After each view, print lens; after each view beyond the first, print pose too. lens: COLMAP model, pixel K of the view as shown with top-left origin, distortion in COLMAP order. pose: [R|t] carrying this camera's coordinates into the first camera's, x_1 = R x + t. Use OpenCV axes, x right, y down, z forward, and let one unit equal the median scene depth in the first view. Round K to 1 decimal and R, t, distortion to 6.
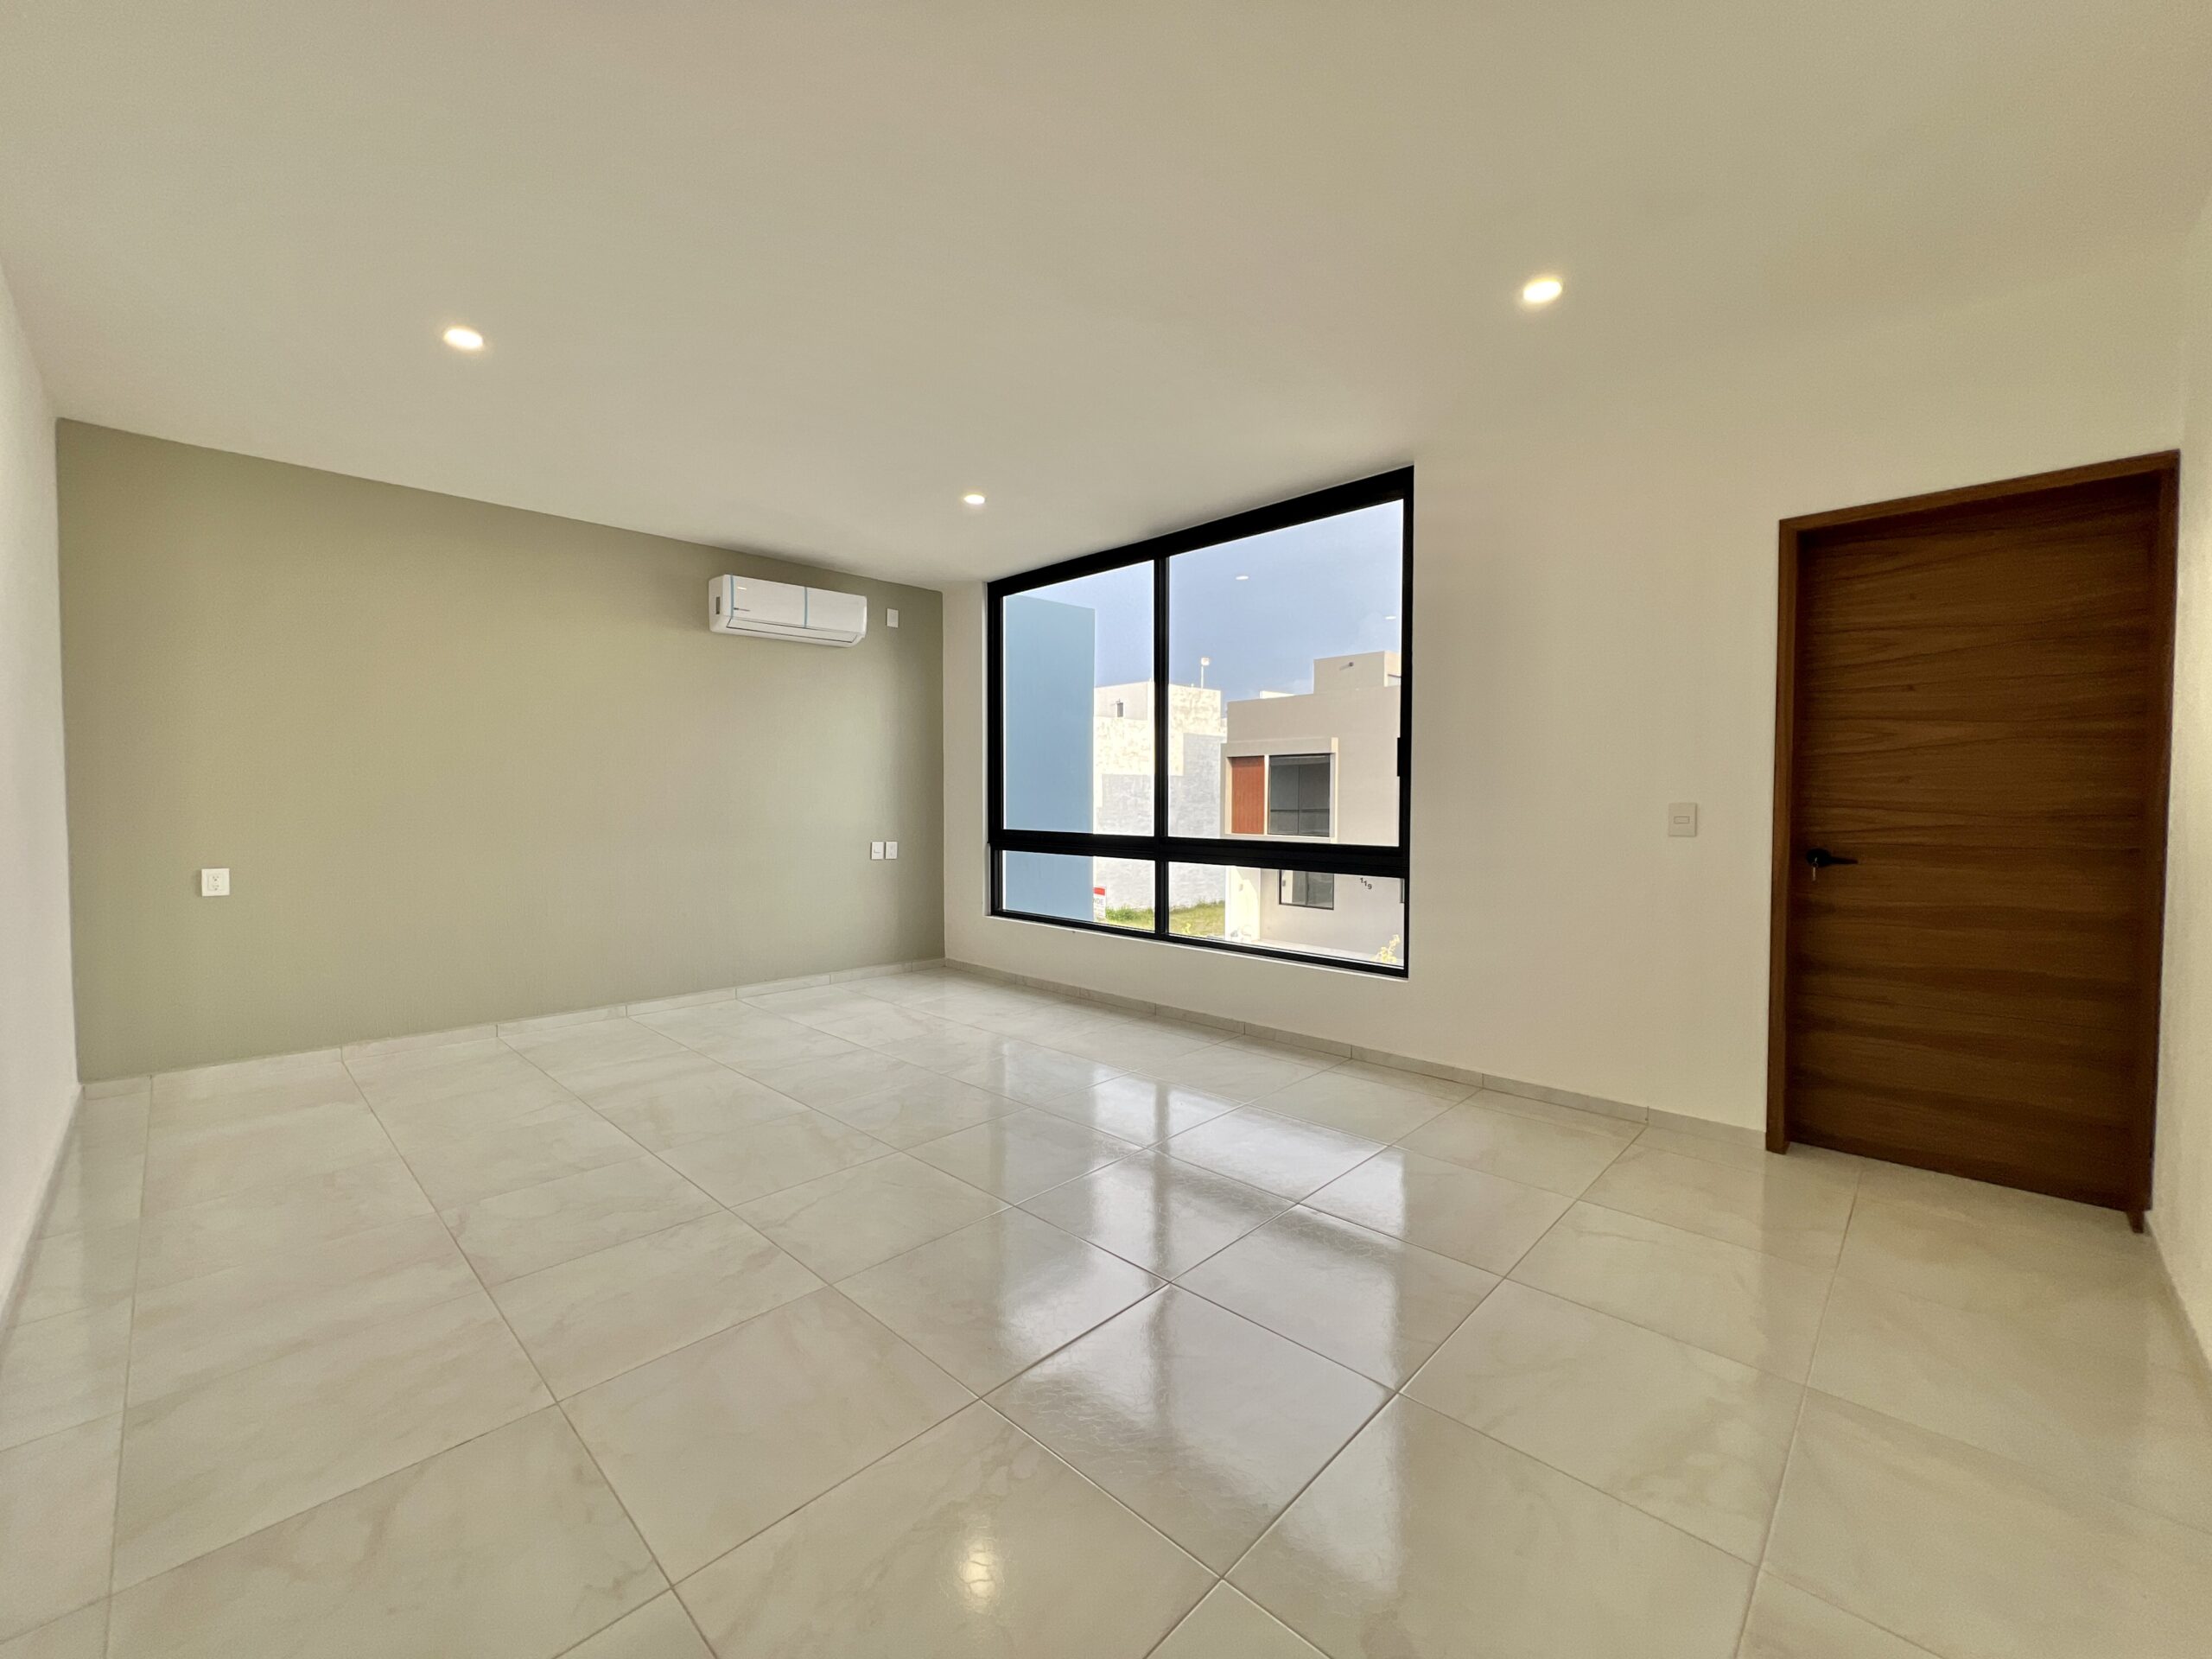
lens RADIAL K [[896.8, 0, 1101.6], [0, 896.8, 820.9], [0, 0, 1]] dist [-0.002563, 0.001159]
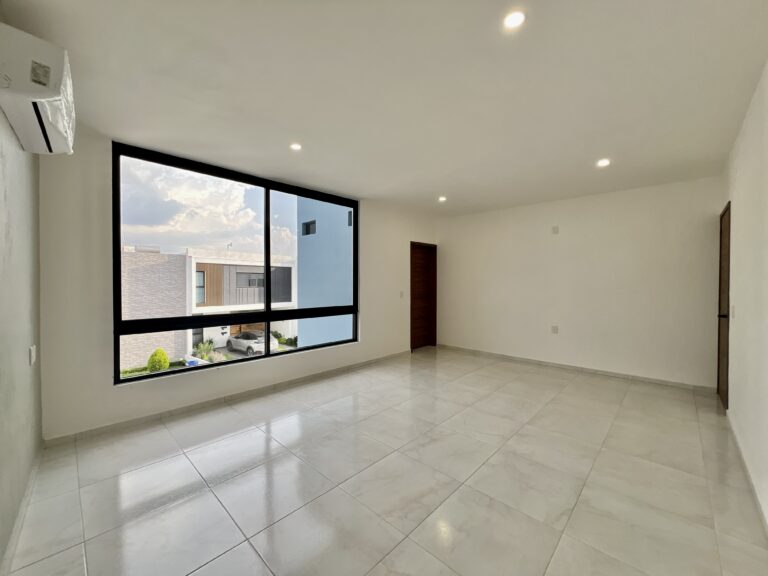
lens RADIAL K [[311.4, 0, 382.5], [0, 311.4, 286.0], [0, 0, 1]] dist [-0.002563, 0.001159]
pose [[-0.013589, -0.014183, 0.999807, -0.901507], [0.024620, 0.999592, 0.014515, -0.061921], [-0.999605, 0.024812, -0.013234, 0.897008]]
